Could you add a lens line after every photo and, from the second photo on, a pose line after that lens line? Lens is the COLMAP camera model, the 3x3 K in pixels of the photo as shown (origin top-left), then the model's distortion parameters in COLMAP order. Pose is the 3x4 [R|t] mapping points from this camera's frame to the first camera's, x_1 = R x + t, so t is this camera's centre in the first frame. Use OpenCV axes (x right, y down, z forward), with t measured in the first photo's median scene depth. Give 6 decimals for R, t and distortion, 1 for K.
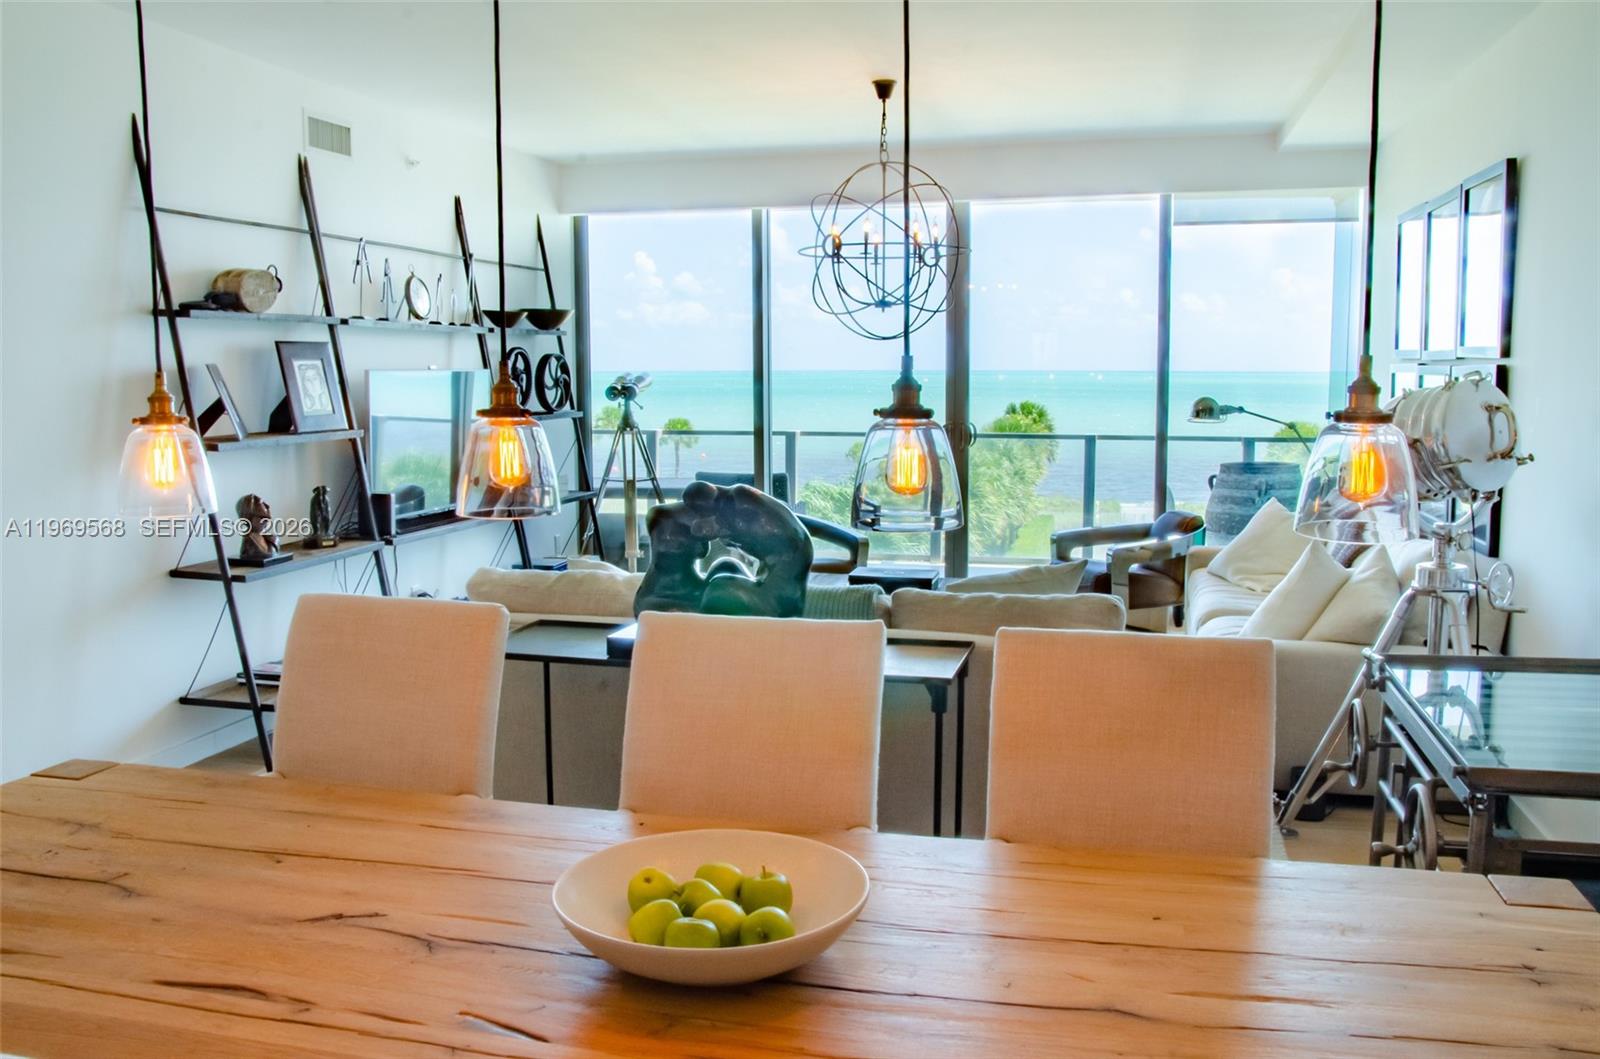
lens RADIAL K [[1321.7, 0, 800.0], [0, 1321.7, 529.5], [0, 0, 1]] dist [-0.154383, 0.143999]
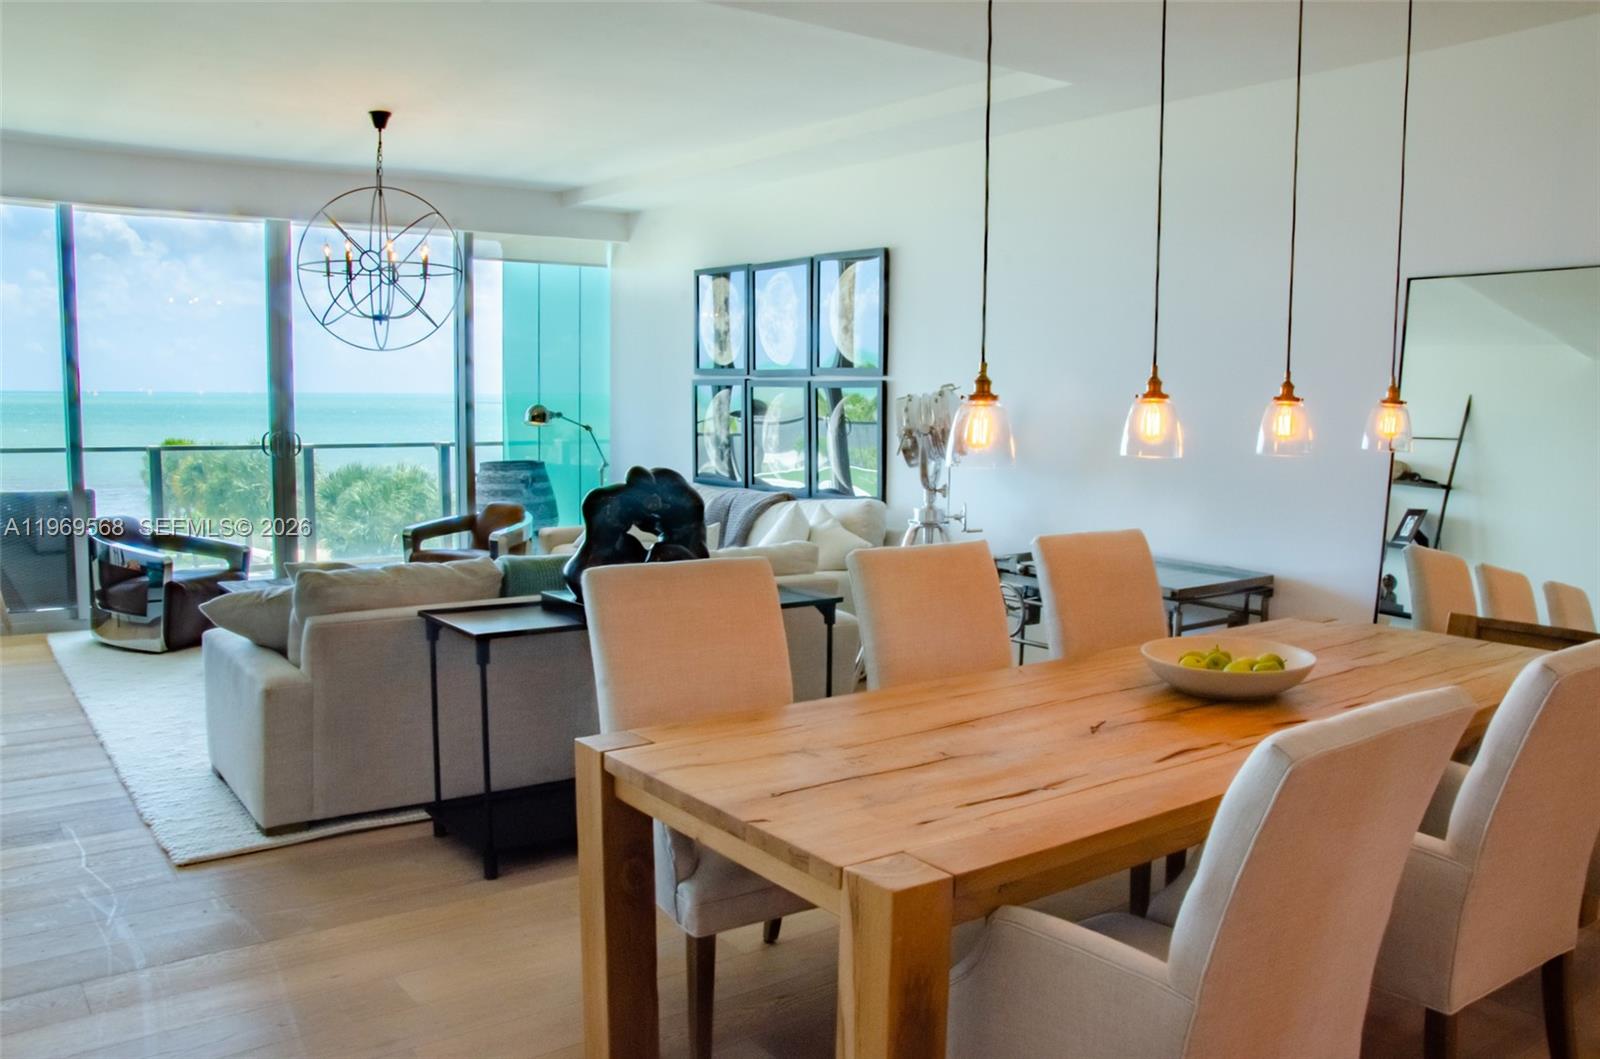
lens RADIAL K [[1262.7, 0, 791.5], [0, 1262.7, 529.9], [0, 0, 1]] dist [-0.145853, 0.097782]
pose [[0.634847, -0.068697, 0.769578, -0.530611], [0.075219, 0.996803, 0.026931, 0.000244], [-0.768968, 0.040790, 0.637985, 0.099860]]
